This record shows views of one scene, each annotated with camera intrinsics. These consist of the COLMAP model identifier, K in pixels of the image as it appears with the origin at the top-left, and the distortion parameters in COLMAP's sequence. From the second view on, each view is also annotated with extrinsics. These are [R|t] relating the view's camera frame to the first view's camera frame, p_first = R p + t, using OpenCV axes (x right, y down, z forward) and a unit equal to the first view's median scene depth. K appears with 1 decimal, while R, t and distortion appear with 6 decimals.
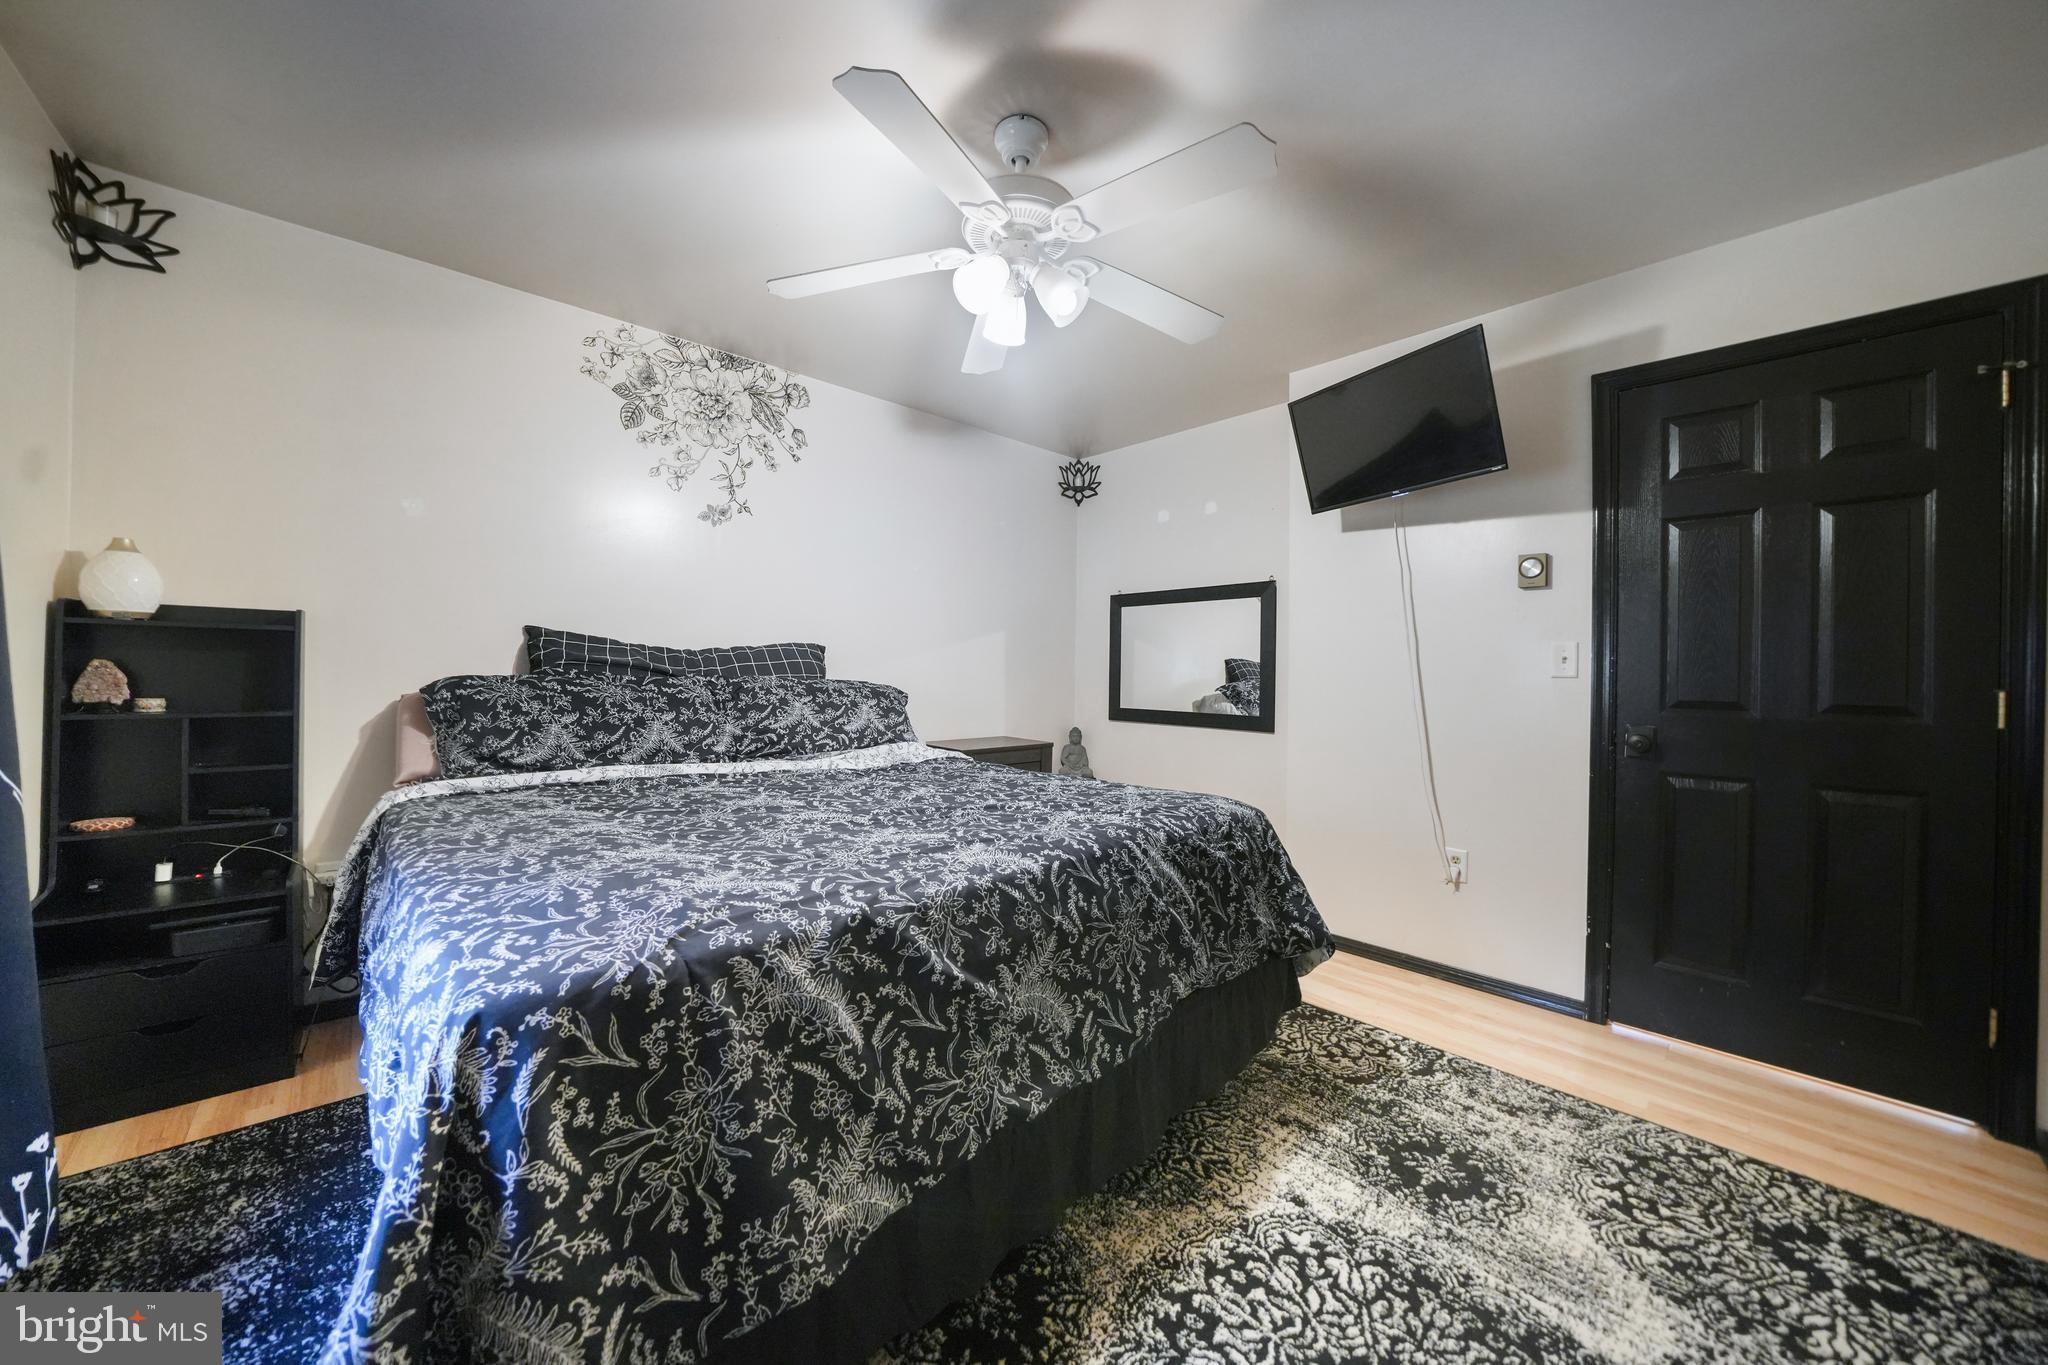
lens RADIAL K [[707.7, 0, 1016.5], [0, 707.7, 685.7], [0, 0, 1]] dist [-0.031660, 0.003939]
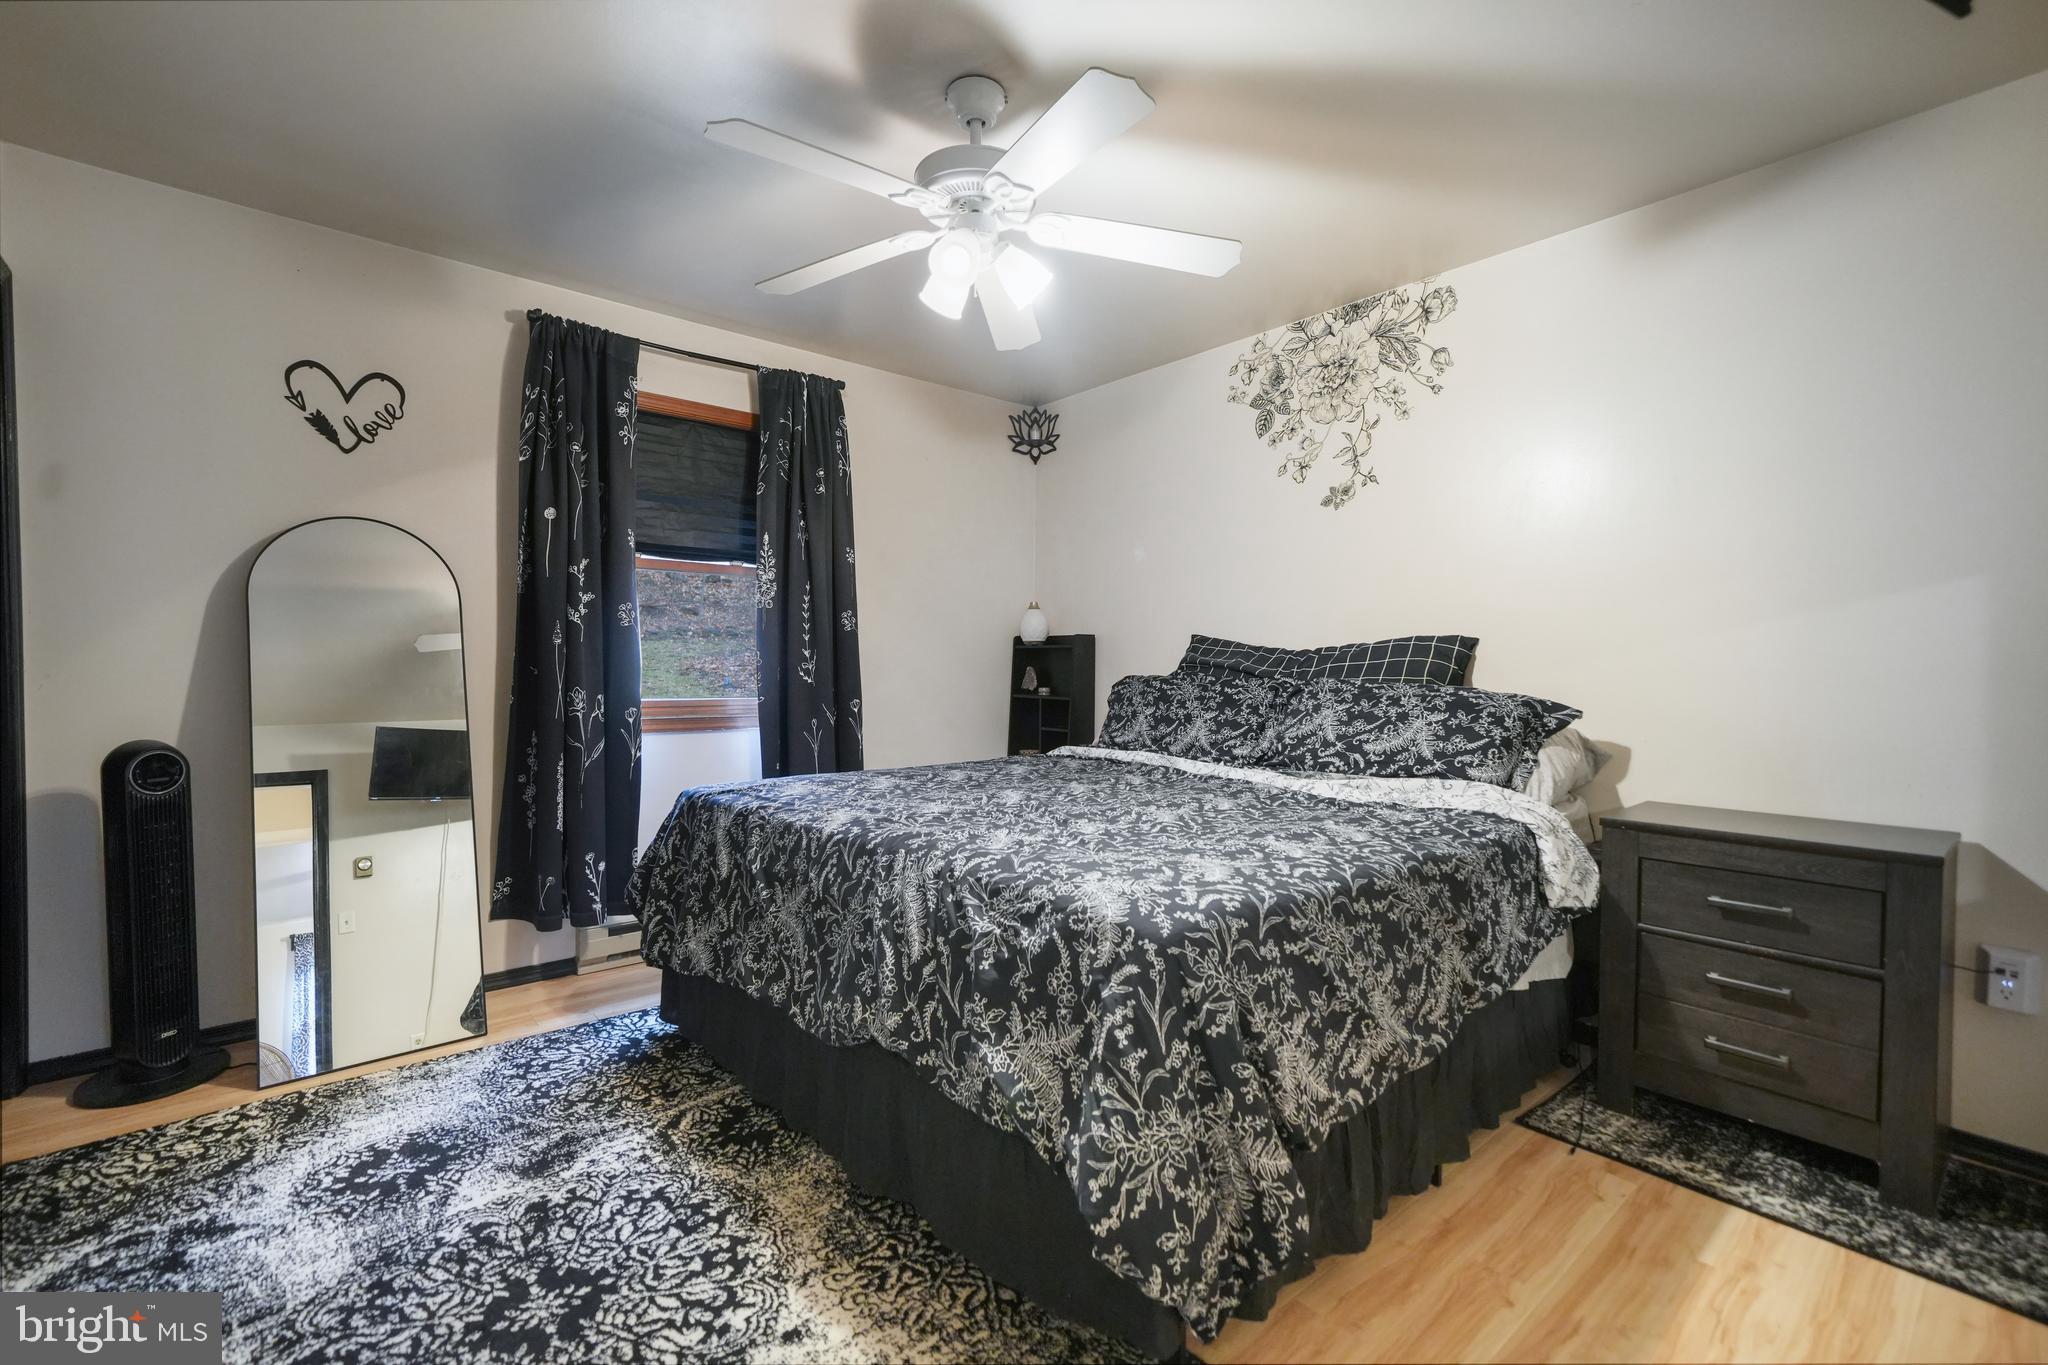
lens RADIAL K [[887.9, 0, 1023.9], [0, 887.9, 696.8], [0, 0, 1]] dist [0.014484, 0.000257]
pose [[-0.033663, 0.020698, -0.999219, 1.552656], [-0.028660, 0.999354, 0.021666, -0.008337], [0.999022, 0.029367, -0.033048, 1.418080]]
